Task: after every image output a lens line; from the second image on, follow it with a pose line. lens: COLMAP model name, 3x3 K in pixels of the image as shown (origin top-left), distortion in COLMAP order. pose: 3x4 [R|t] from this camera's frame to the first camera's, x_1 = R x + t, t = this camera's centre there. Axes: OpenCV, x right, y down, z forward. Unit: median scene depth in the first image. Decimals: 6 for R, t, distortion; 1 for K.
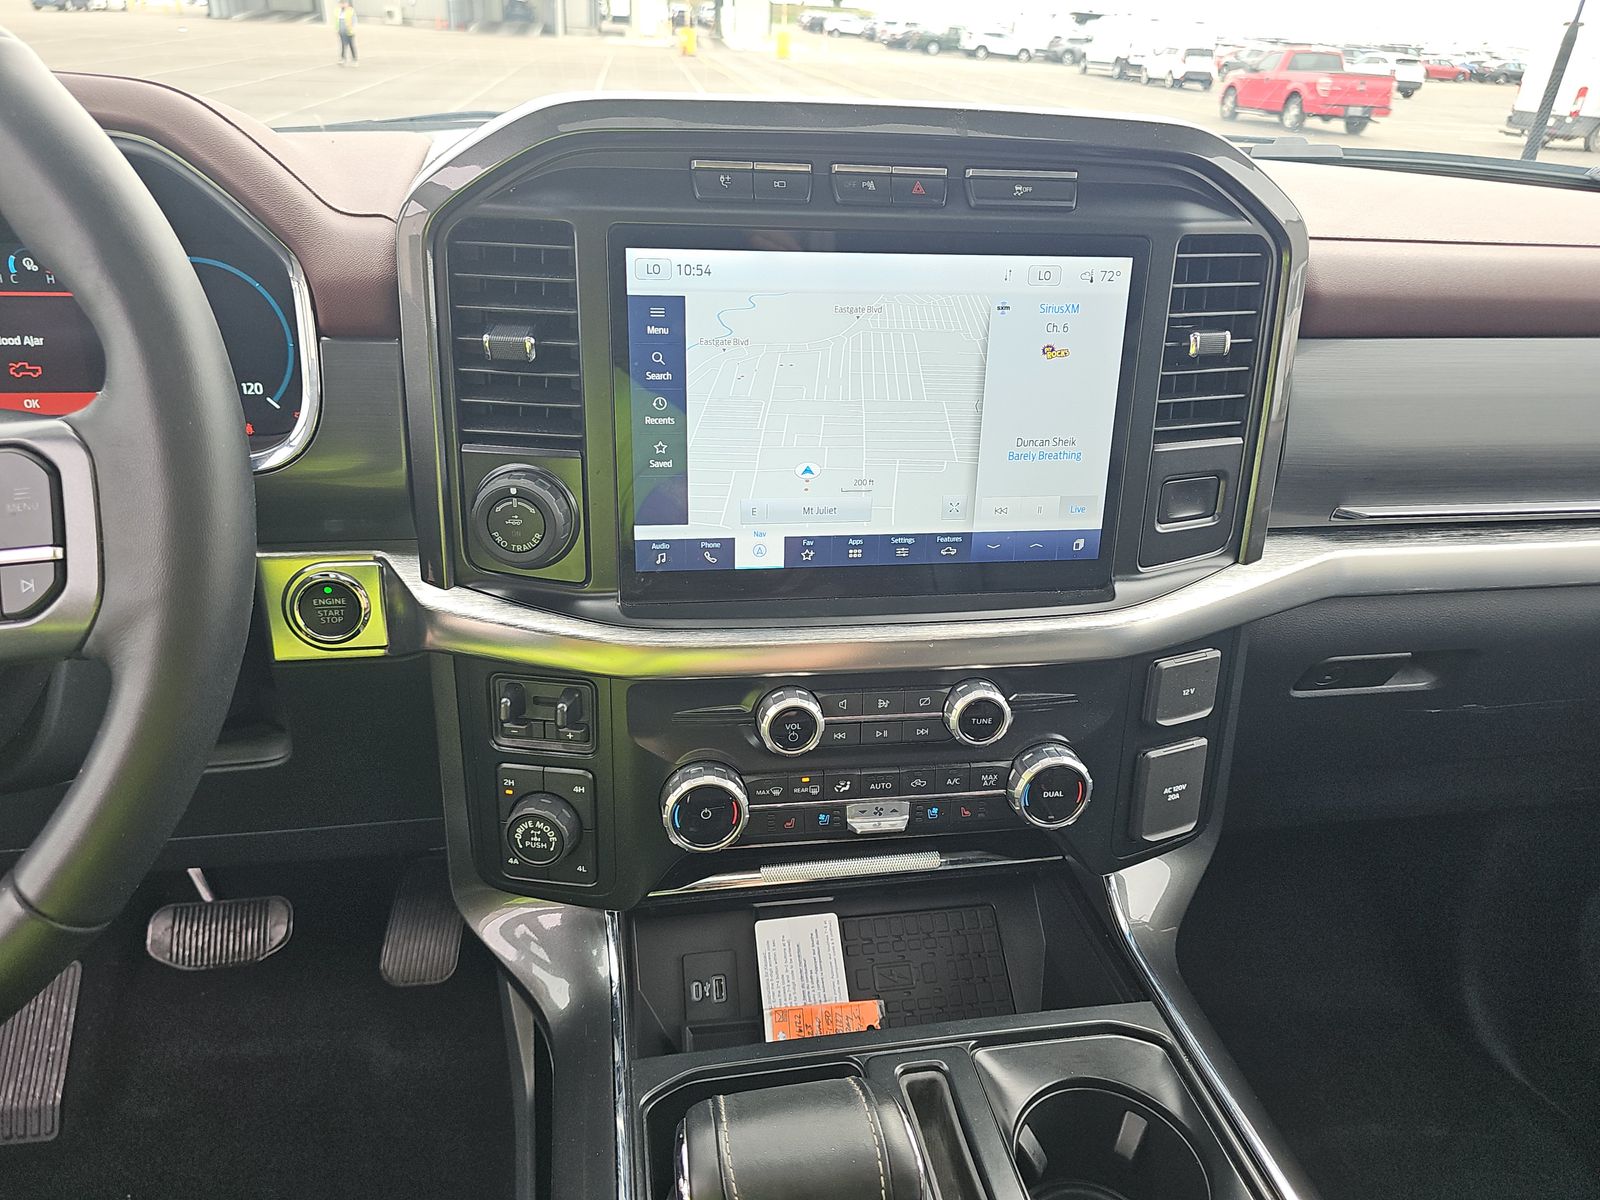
lens RADIAL K [[1071.0, 0, 800.0], [0, 1071.0, 600.0], [0, 0, 1]] dist [0.034619, -0.044514]
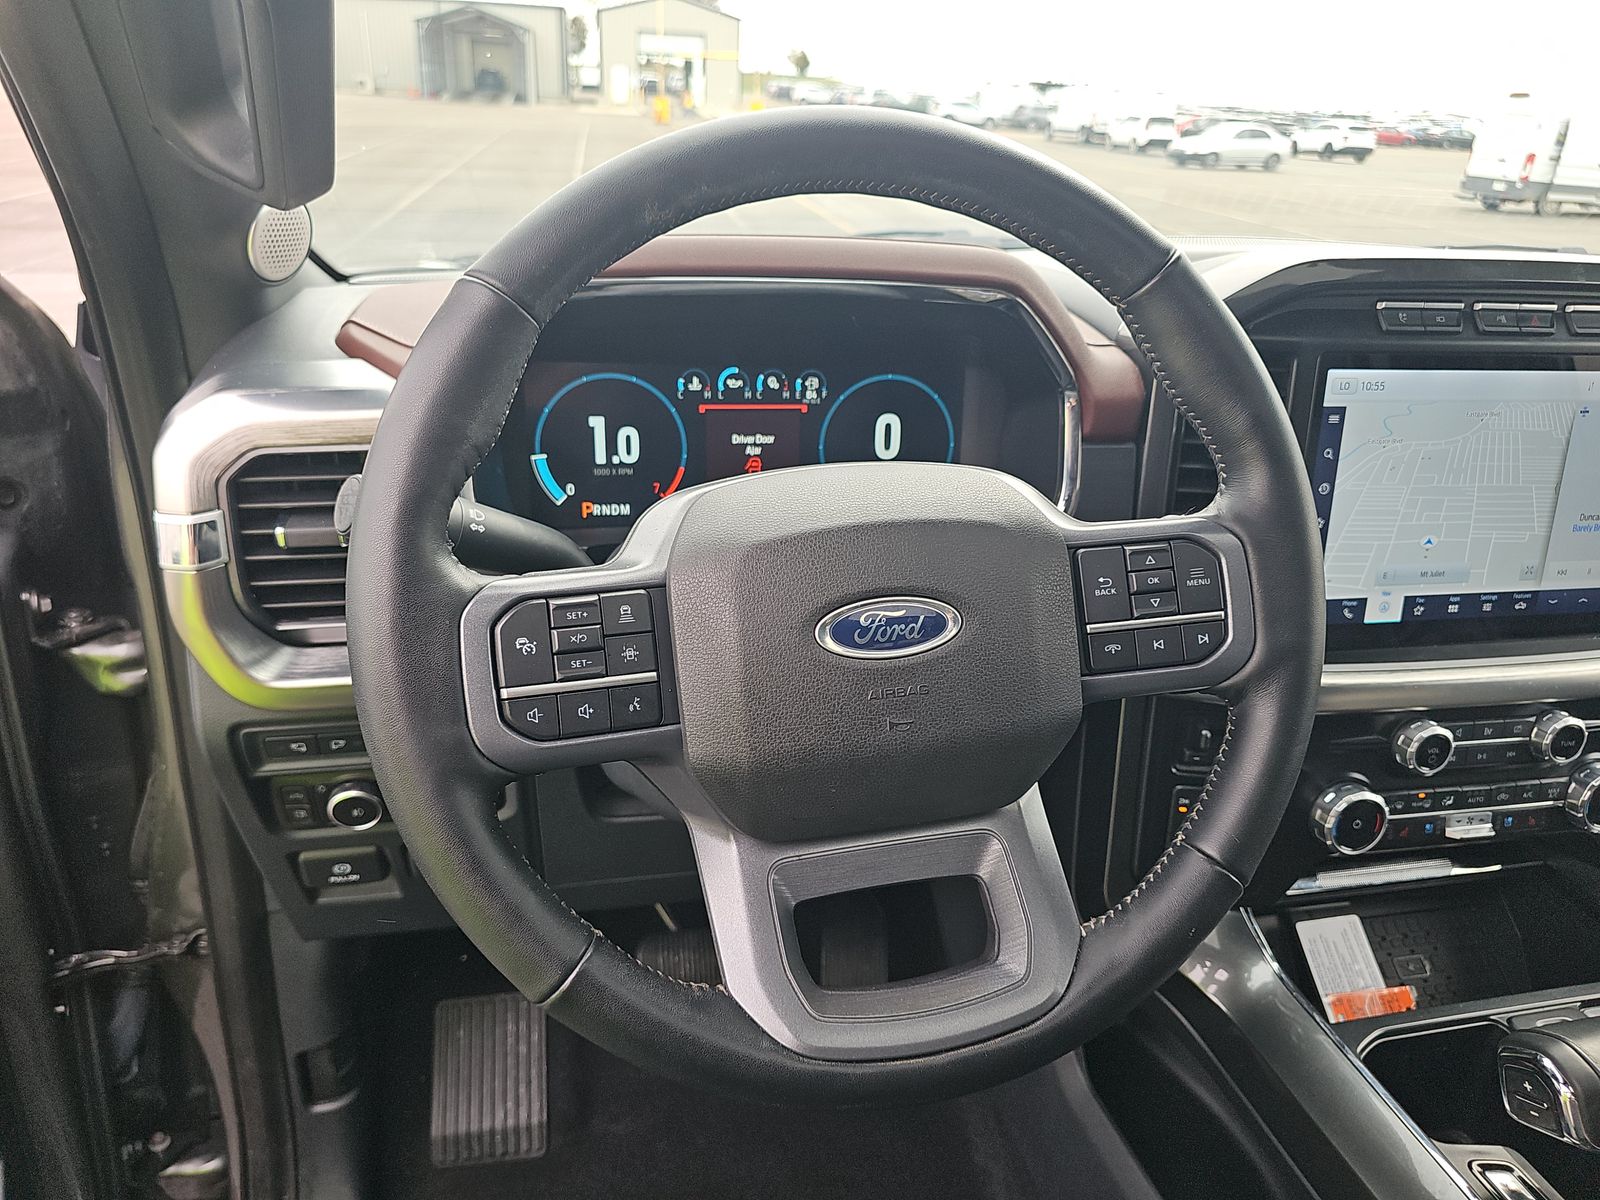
lens RADIAL K [[1067.0, 0, 802.9], [0, 1067.0, 616.3], [0, 0, 1]] dist [0.055128, -0.080664]
pose [[0.999414, -0.015408, 0.030569, -0.707582], [0.016543, 0.999169, -0.037240, -0.001157], [-0.029970, 0.037724, 0.998839, -0.199834]]
